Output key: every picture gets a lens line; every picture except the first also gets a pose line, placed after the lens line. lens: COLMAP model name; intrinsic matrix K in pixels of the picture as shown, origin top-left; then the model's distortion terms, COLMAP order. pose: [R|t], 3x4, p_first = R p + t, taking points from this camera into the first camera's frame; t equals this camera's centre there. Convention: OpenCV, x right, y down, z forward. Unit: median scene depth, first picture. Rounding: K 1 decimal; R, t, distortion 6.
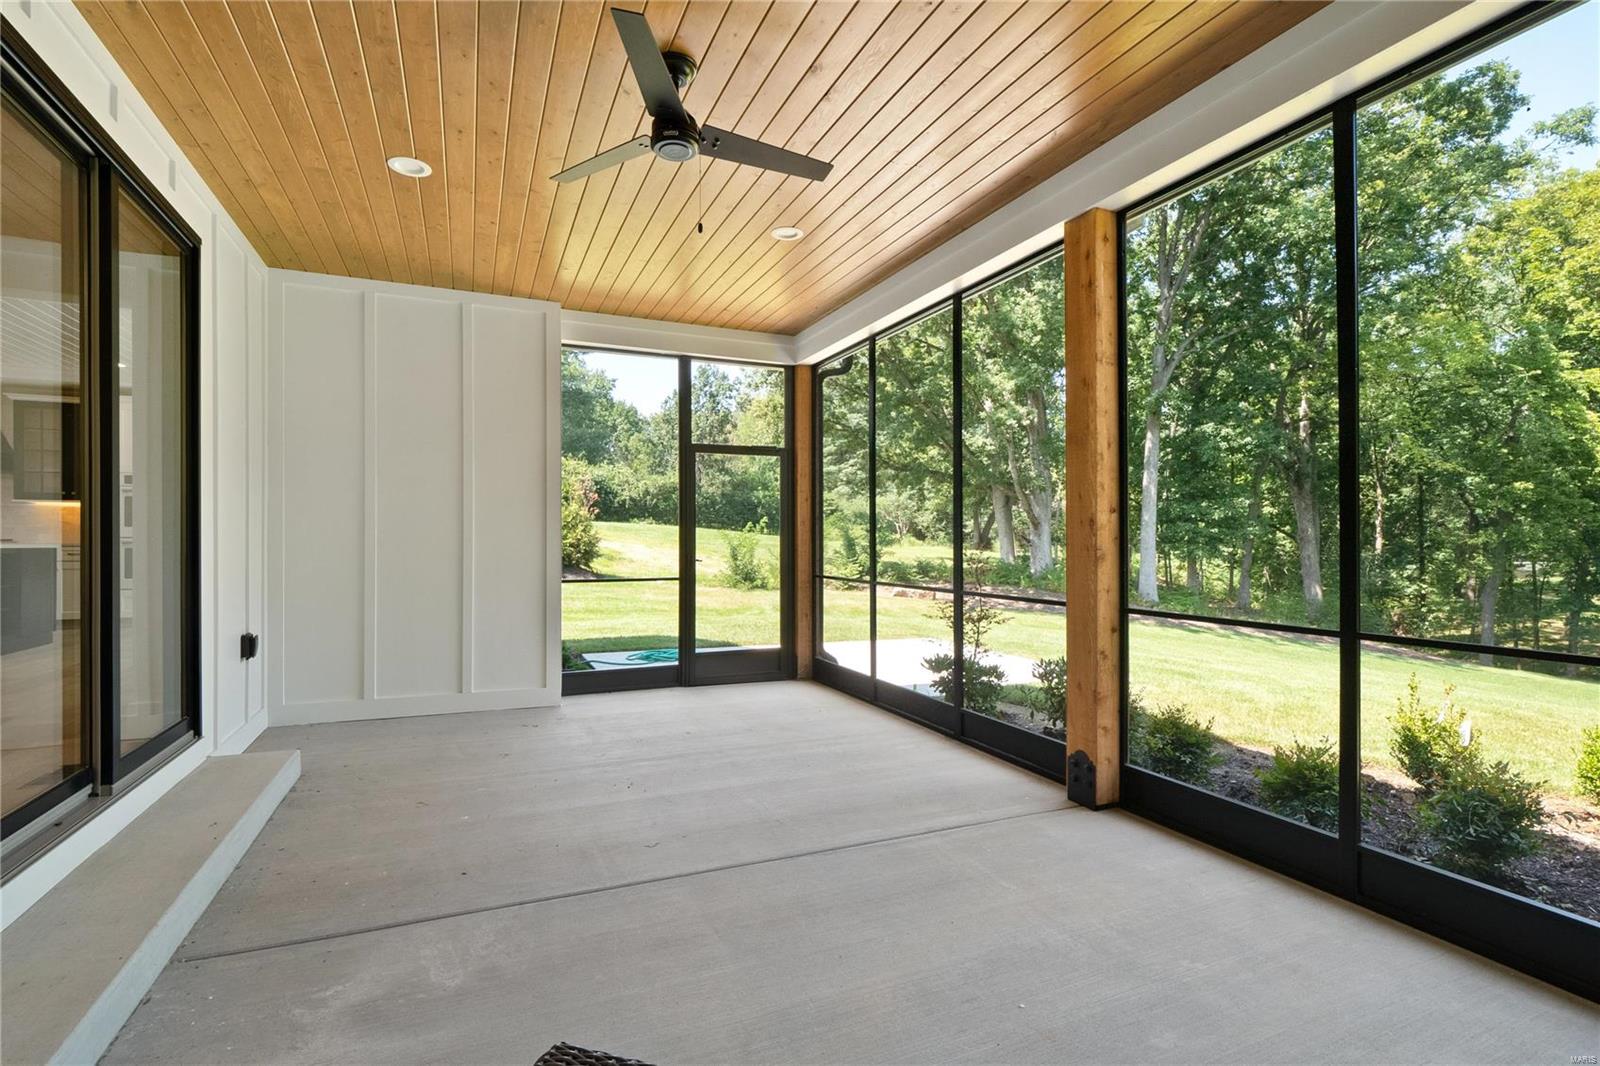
lens RADIAL K [[770.0, 0, 800.0], [0, 770.0, 533.0], [0, 0, 1]] dist [0.000269, 0.000168]
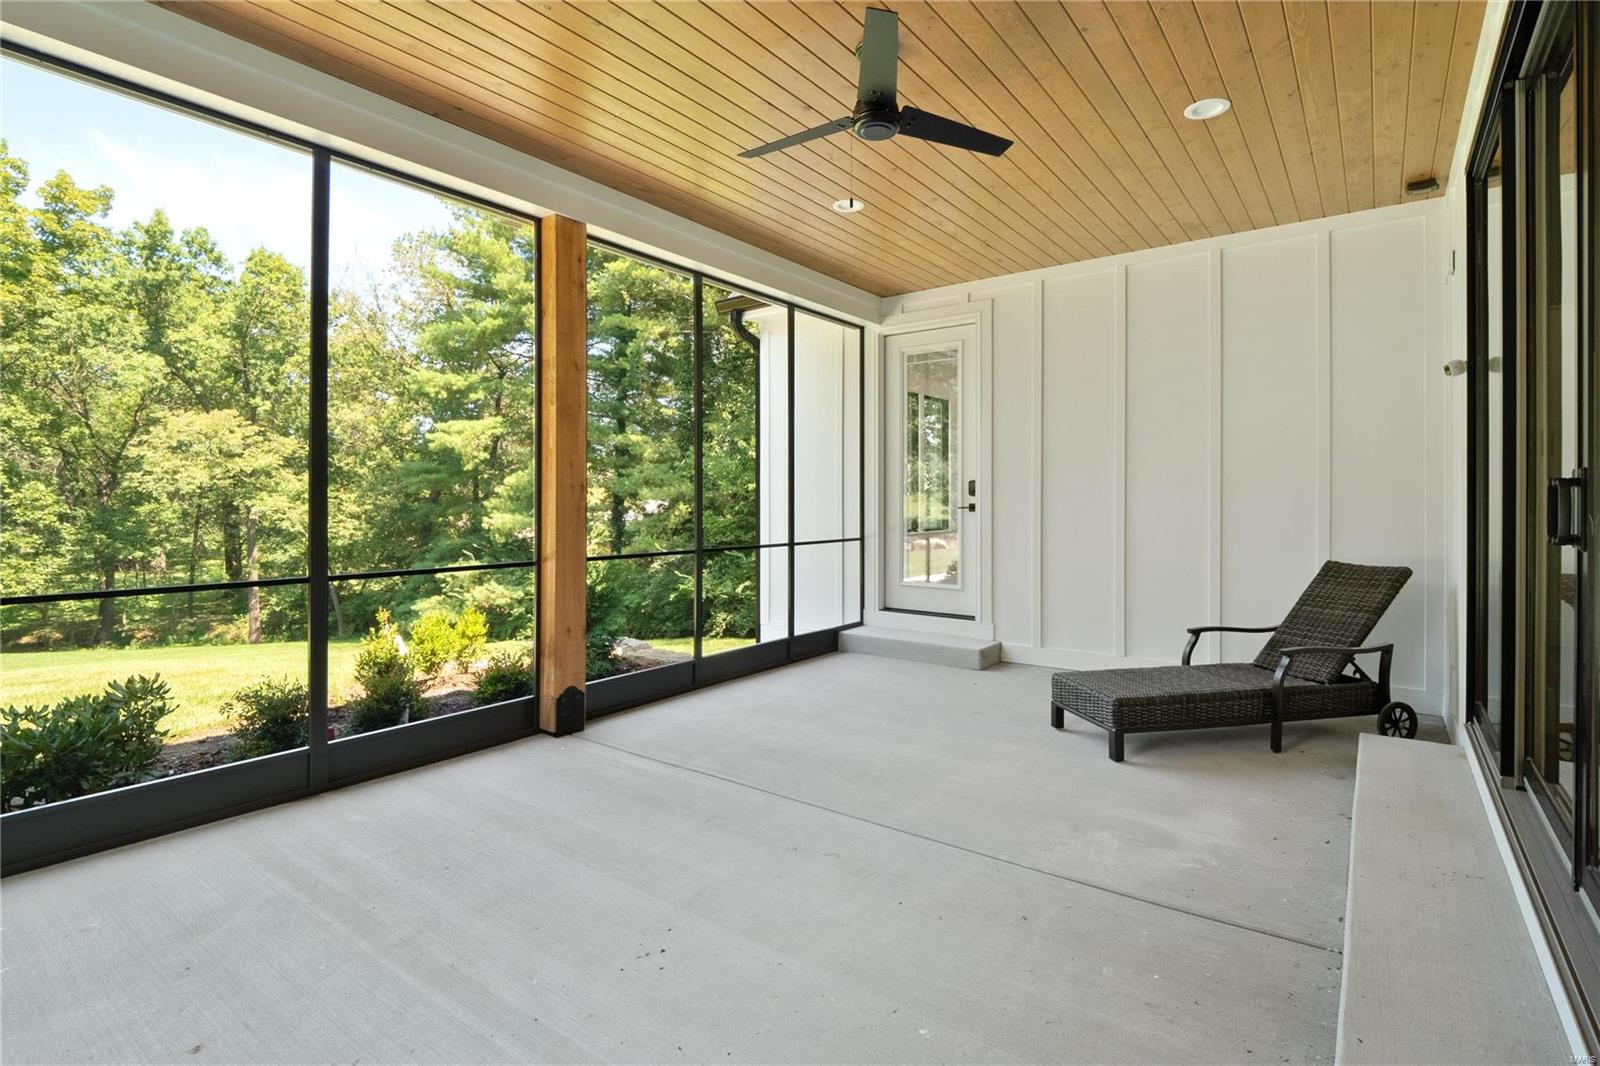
lens RADIAL K [[772.6, 0, 802.8], [0, 772.6, 503.5], [0, 0, 1]] dist [-0.008564, -0.000791]
pose [[-0.497316, -0.000193, 0.867570, -0.917965], [-0.001369, 0.999999, -0.000562, 0.007716], [-0.867569, -0.001467, -0.497315, 1.440694]]
